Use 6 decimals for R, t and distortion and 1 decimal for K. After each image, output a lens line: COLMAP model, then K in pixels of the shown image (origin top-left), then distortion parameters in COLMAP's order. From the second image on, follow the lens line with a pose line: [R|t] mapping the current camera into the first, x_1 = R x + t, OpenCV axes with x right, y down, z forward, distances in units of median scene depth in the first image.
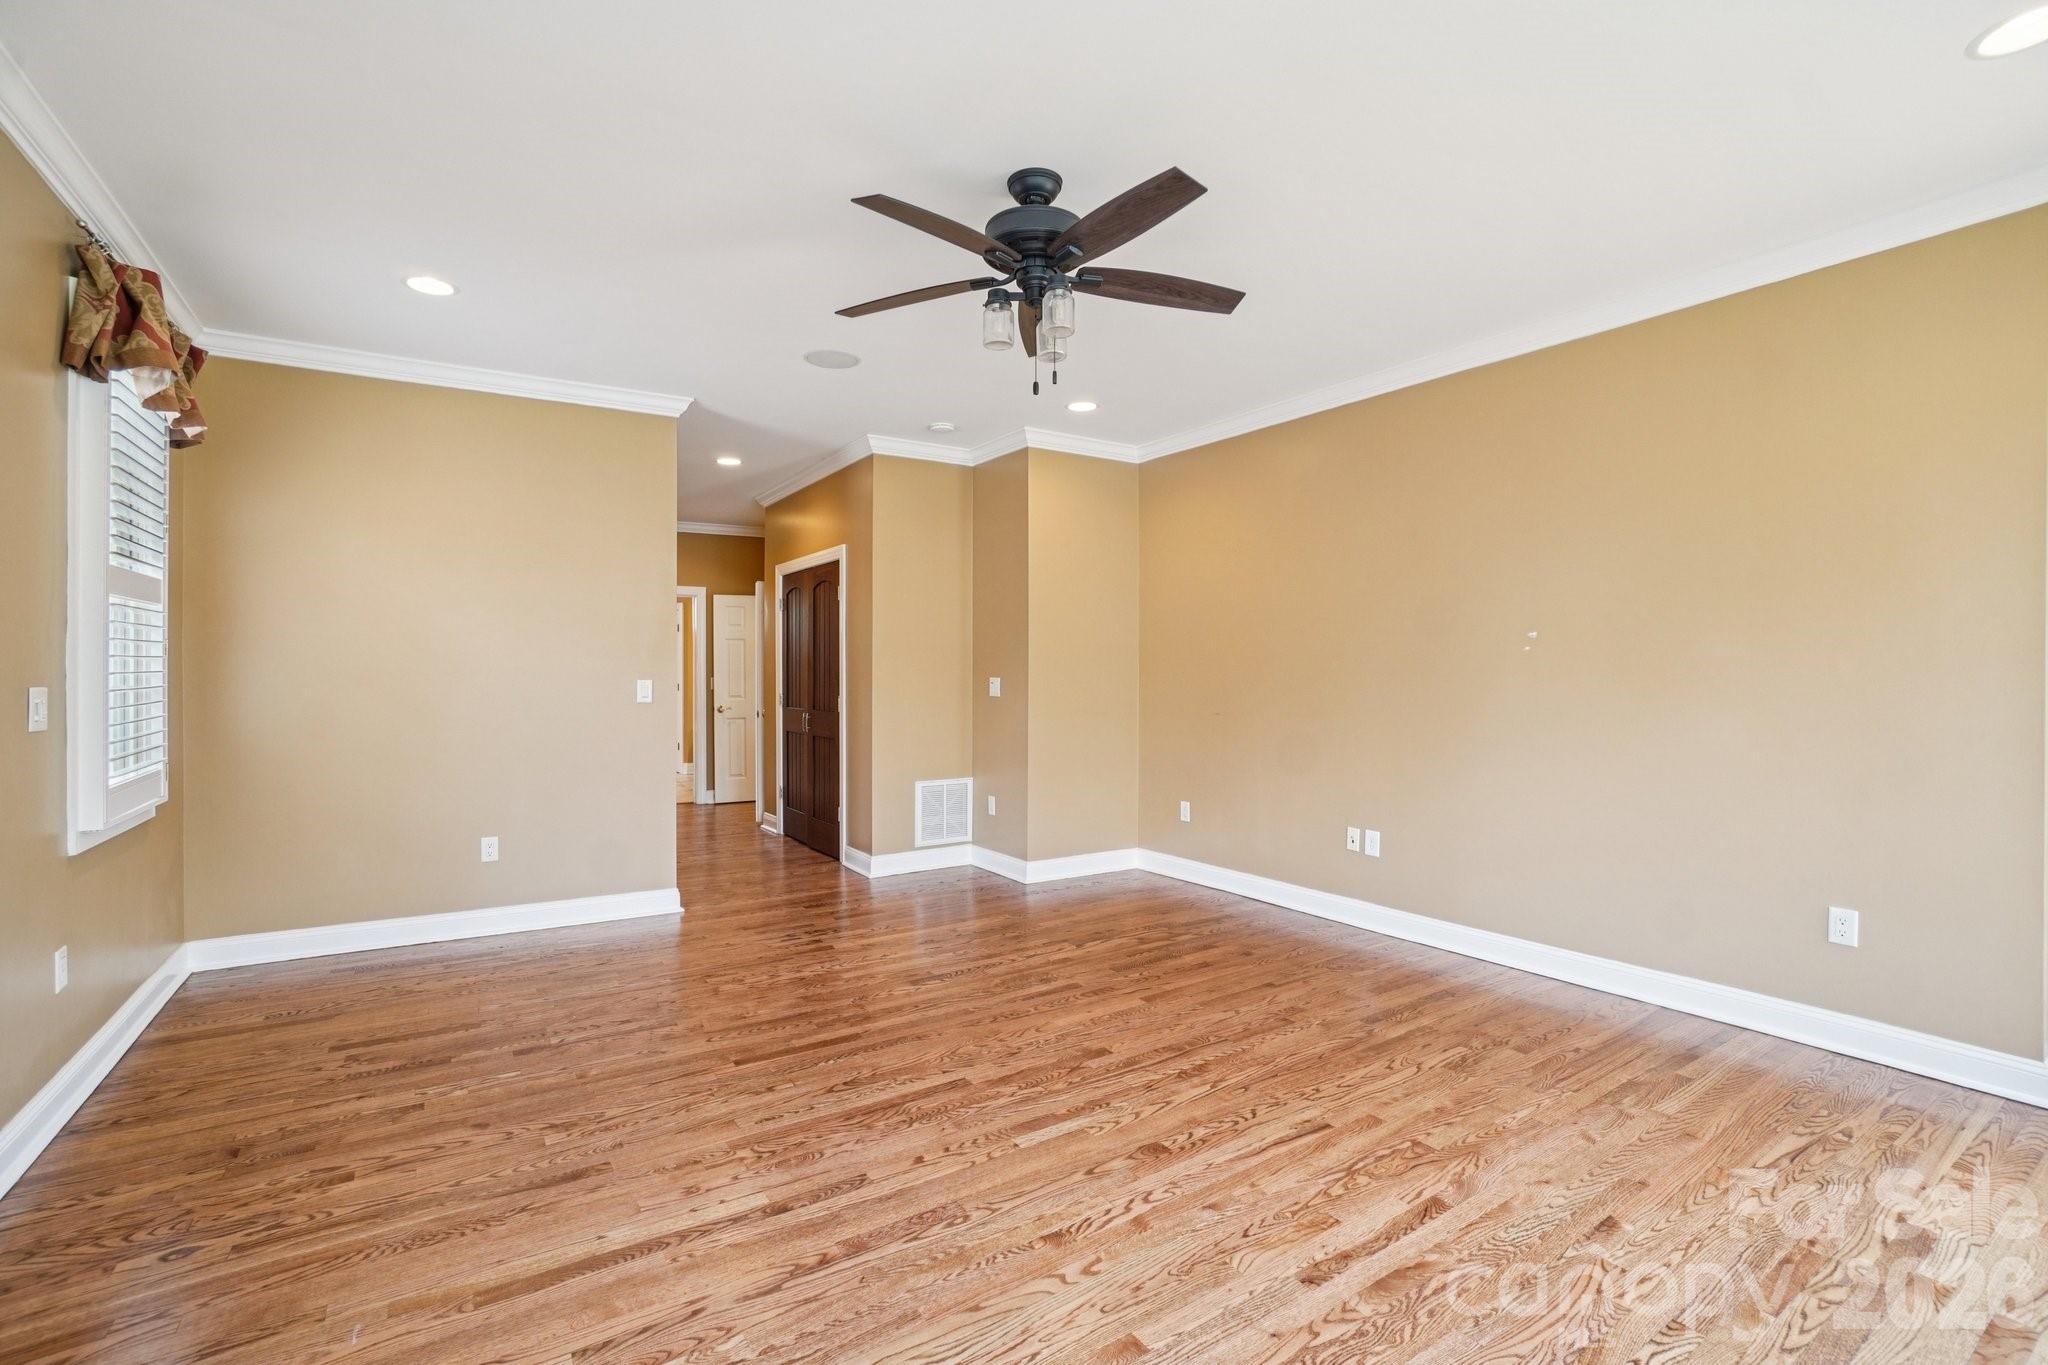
lens RADIAL K [[902.9, 0, 1026.7], [0, 902.9, 676.7], [0, 0, 1]] dist [-0.042565, 0.011000]
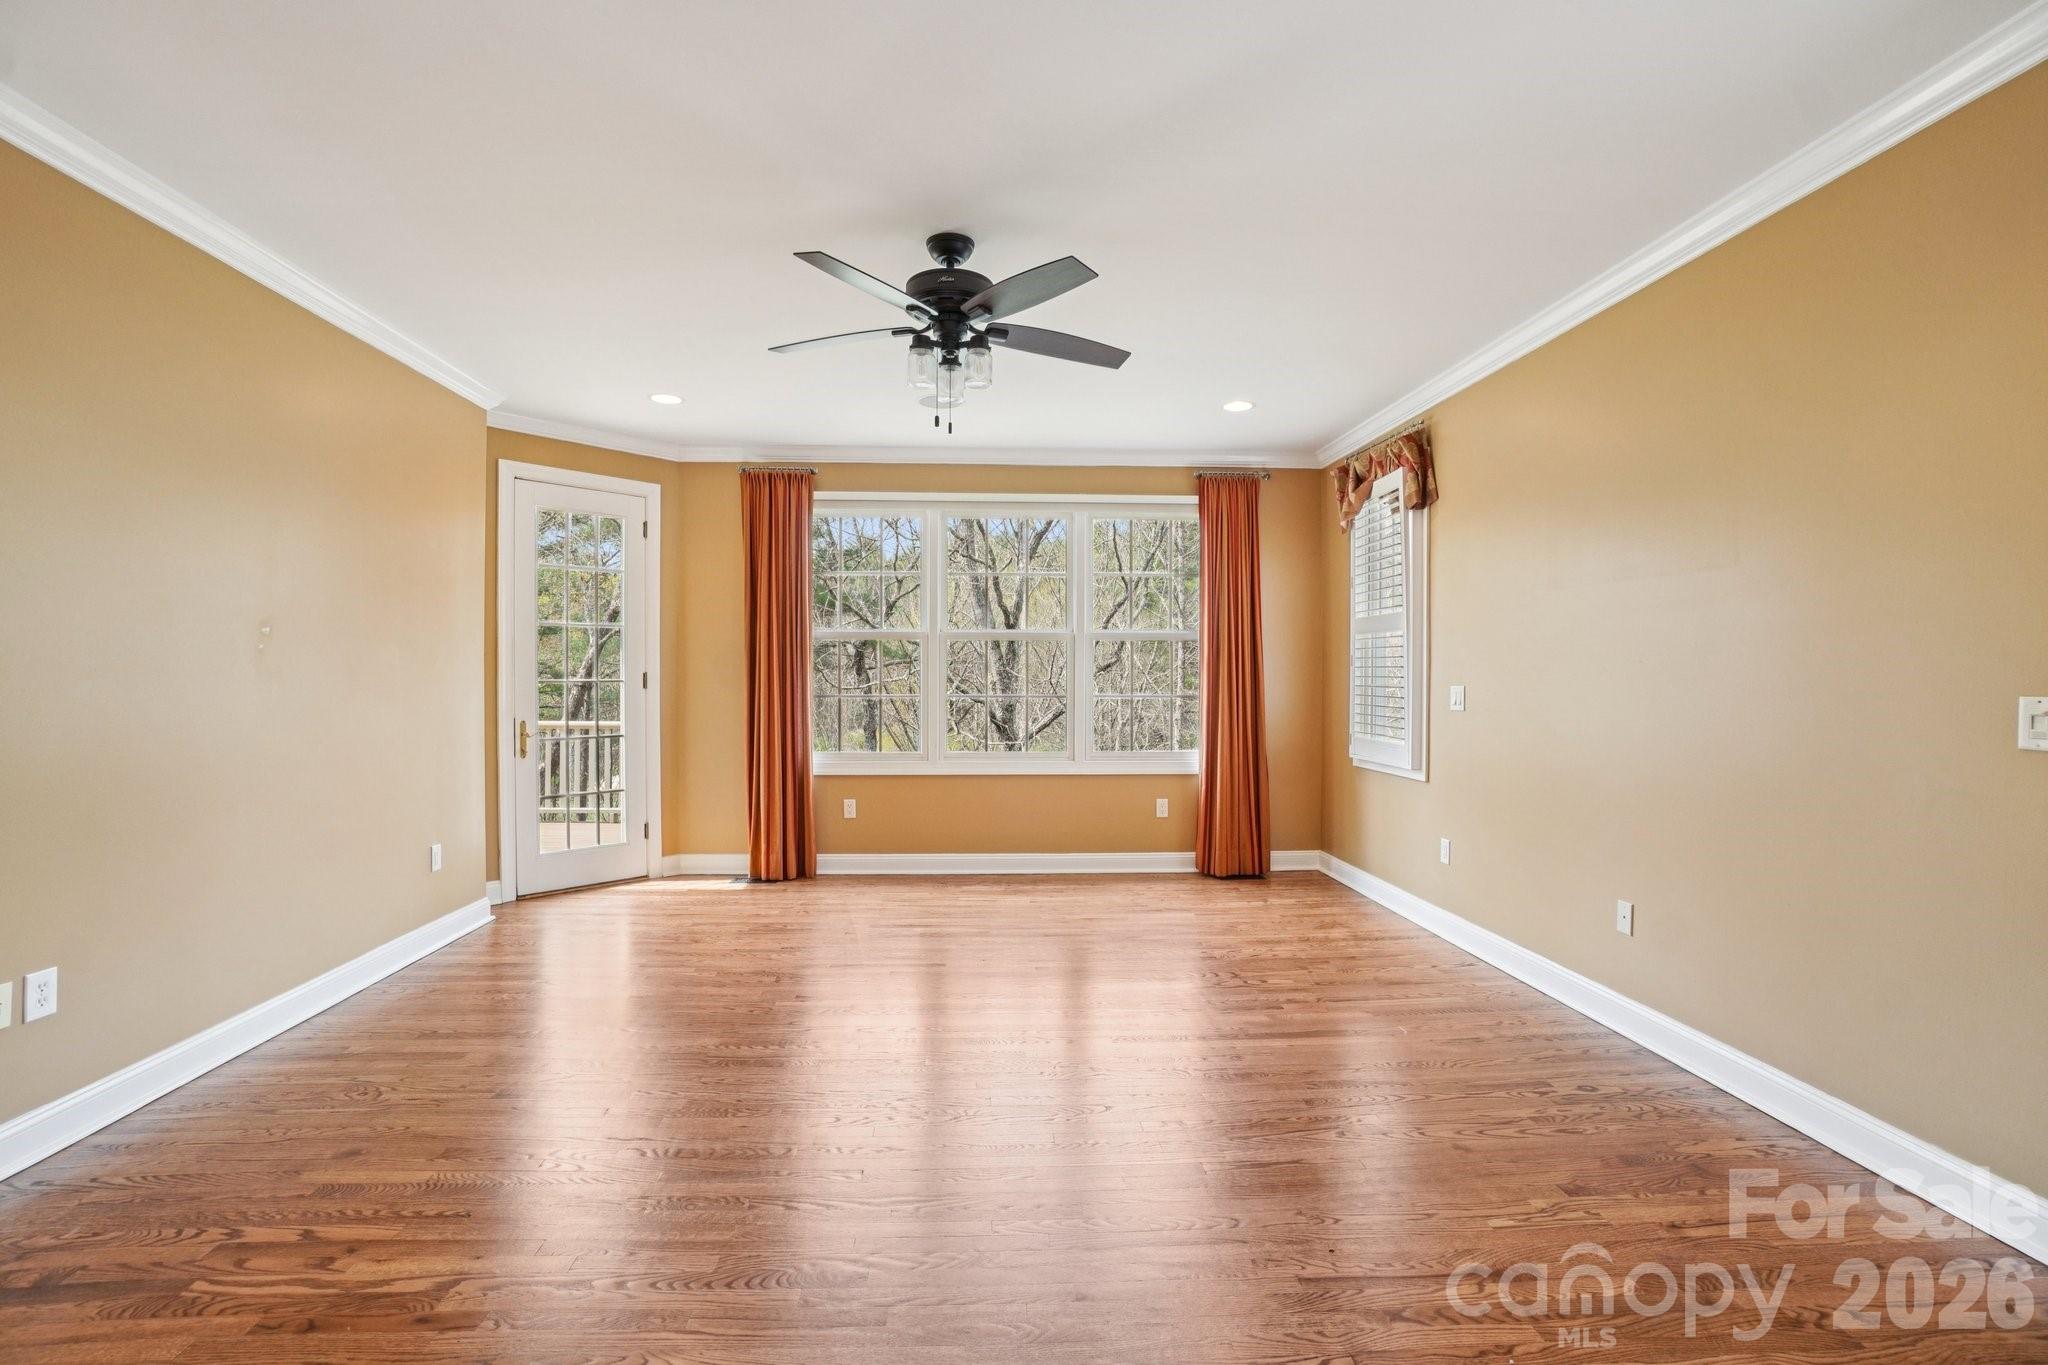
lens RADIAL K [[902.9, 0, 1019.9], [0, 902.9, 683.7], [0, 0, 1]] dist [-0.042565, 0.011000]
pose [[-0.874984, 0.001721, 0.484149, -0.587102], [0.003415, 0.999991, 0.002617, 0.003220], [-0.484140, 0.003943, -0.874982, 1.823991]]
